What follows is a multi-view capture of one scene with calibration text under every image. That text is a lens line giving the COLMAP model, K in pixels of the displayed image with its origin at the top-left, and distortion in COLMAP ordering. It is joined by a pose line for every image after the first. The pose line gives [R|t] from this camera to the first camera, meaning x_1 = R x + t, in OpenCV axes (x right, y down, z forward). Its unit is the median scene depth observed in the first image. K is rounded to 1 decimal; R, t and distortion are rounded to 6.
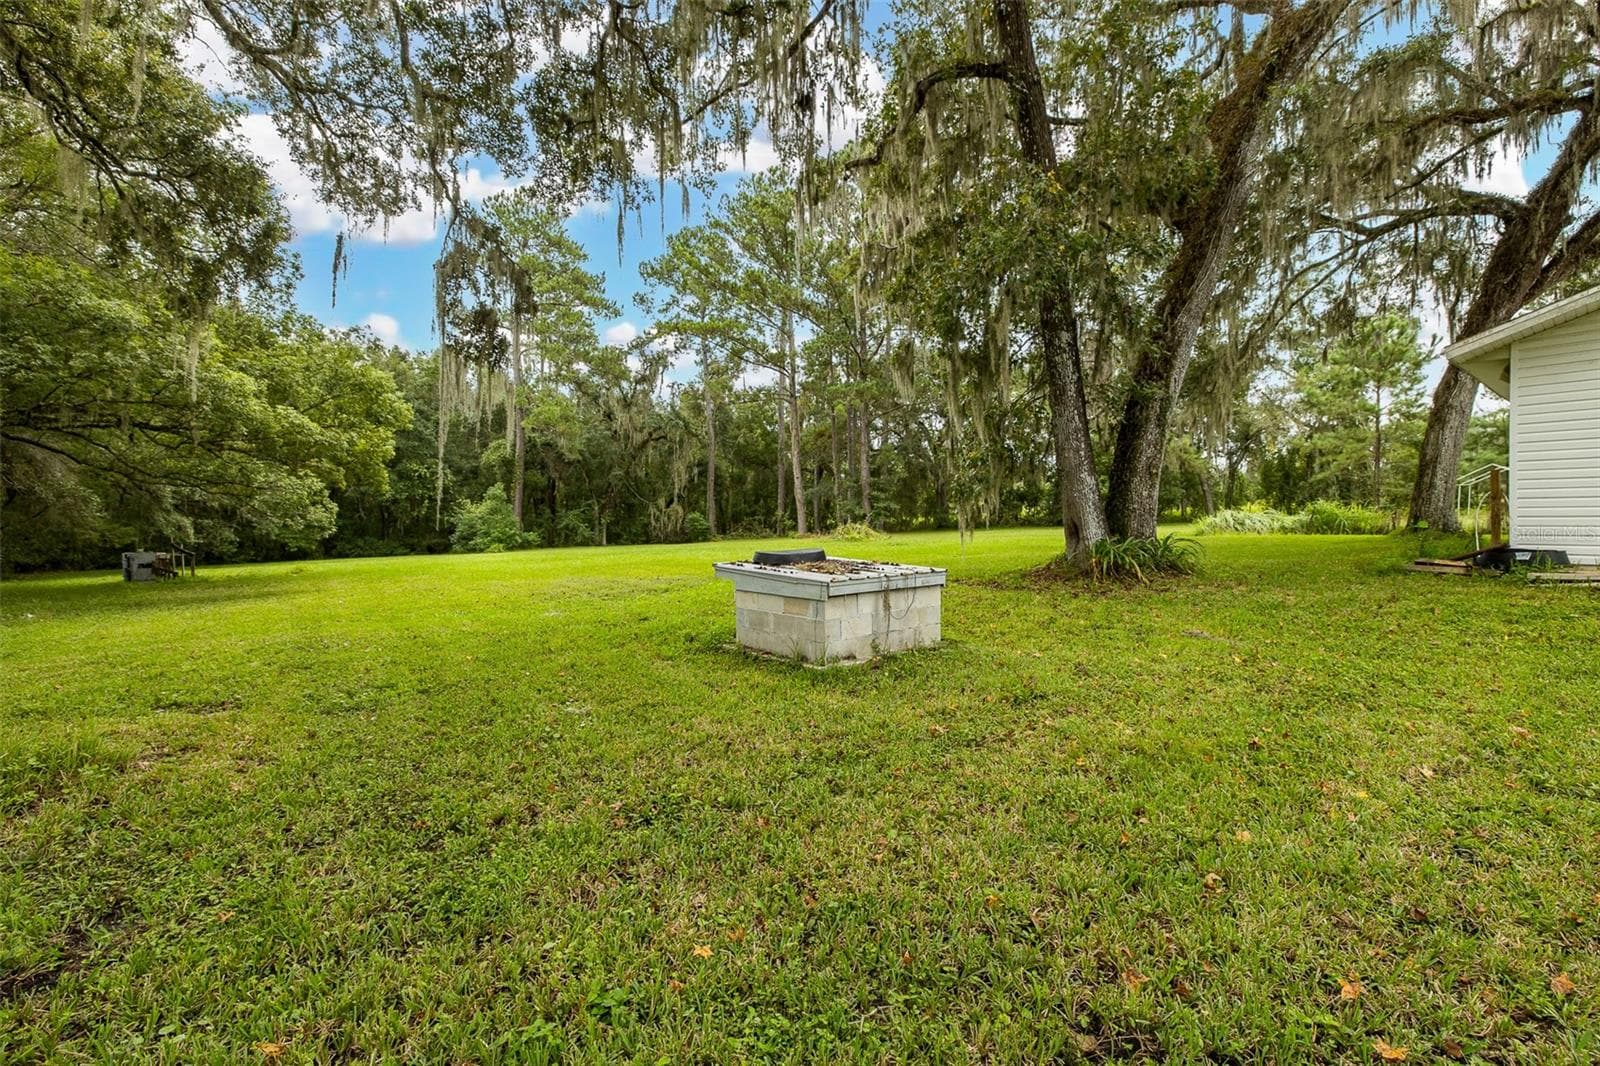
lens RADIAL K [[701.1, 0, 800.0], [0, 701.1, 533.0], [0, 0, 1]] dist [-0.000410, -0.000215]
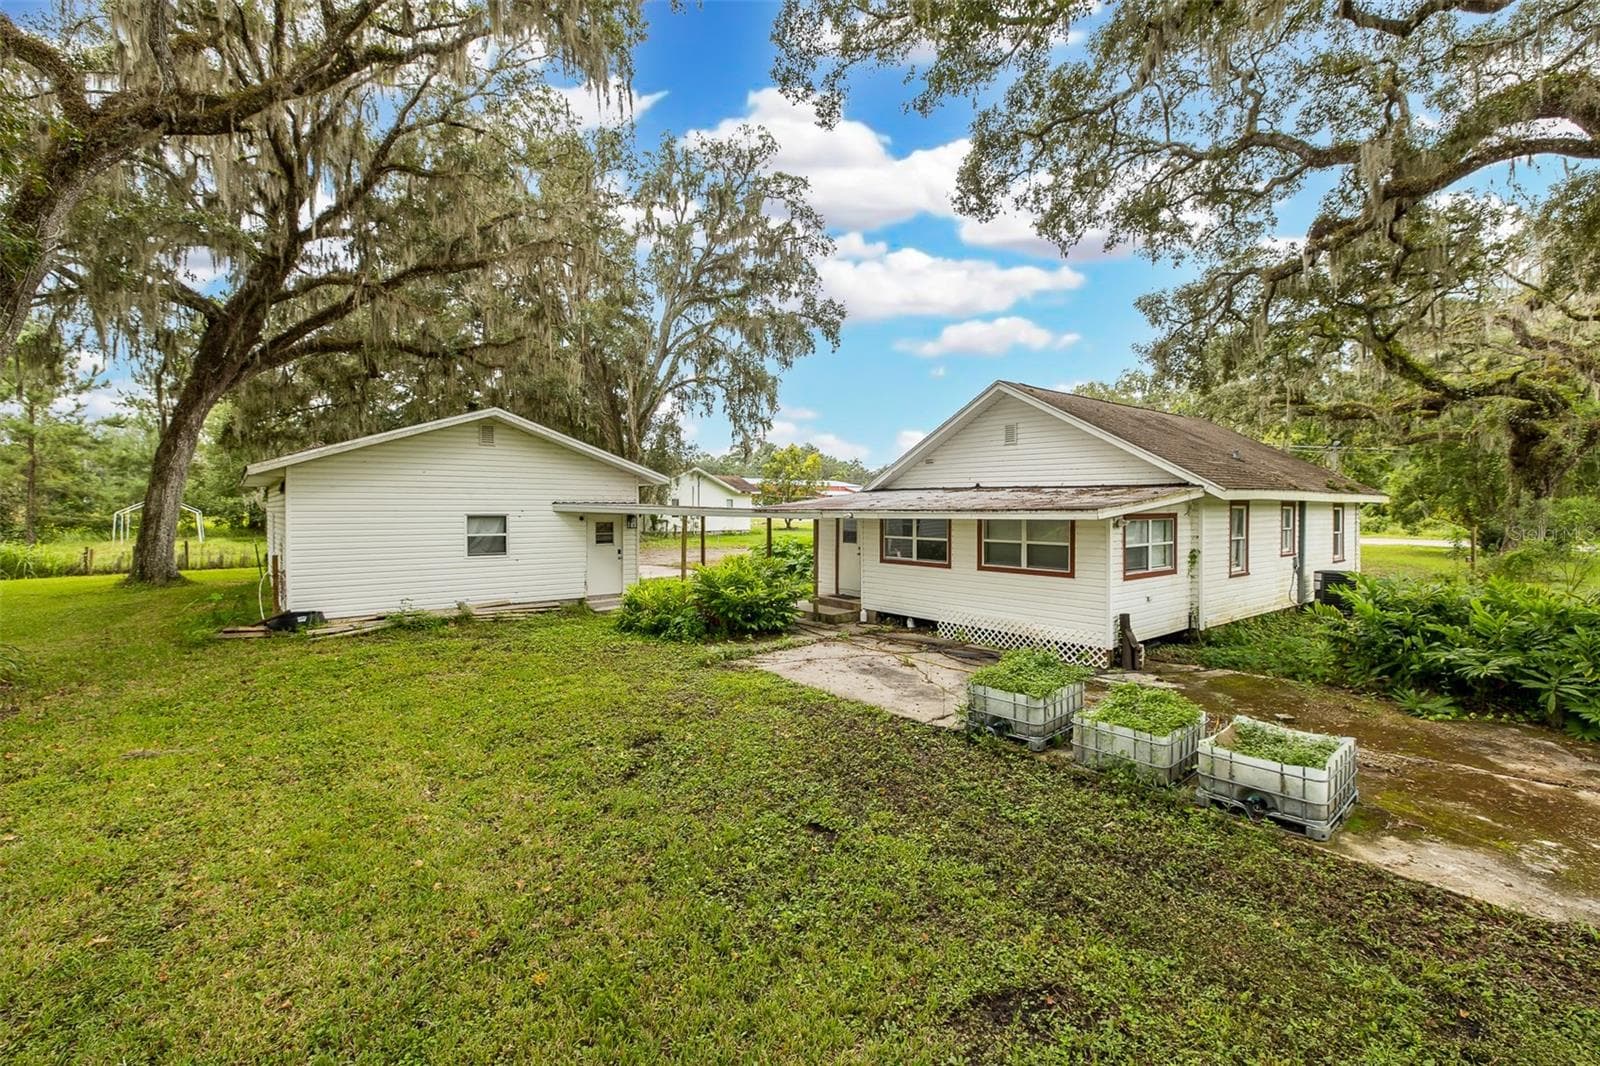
lens RADIAL K [[701.1, 0, 800.0], [0, 701.1, 533.0], [0, 0, 1]] dist [-0.000410, -0.000215]
pose [[0.000727, -0.027702, 0.999616, -0.376035], [0.029793, 0.999173, 0.027668, -0.146556], [-0.999556, 0.029761, 0.001551, -0.019327]]
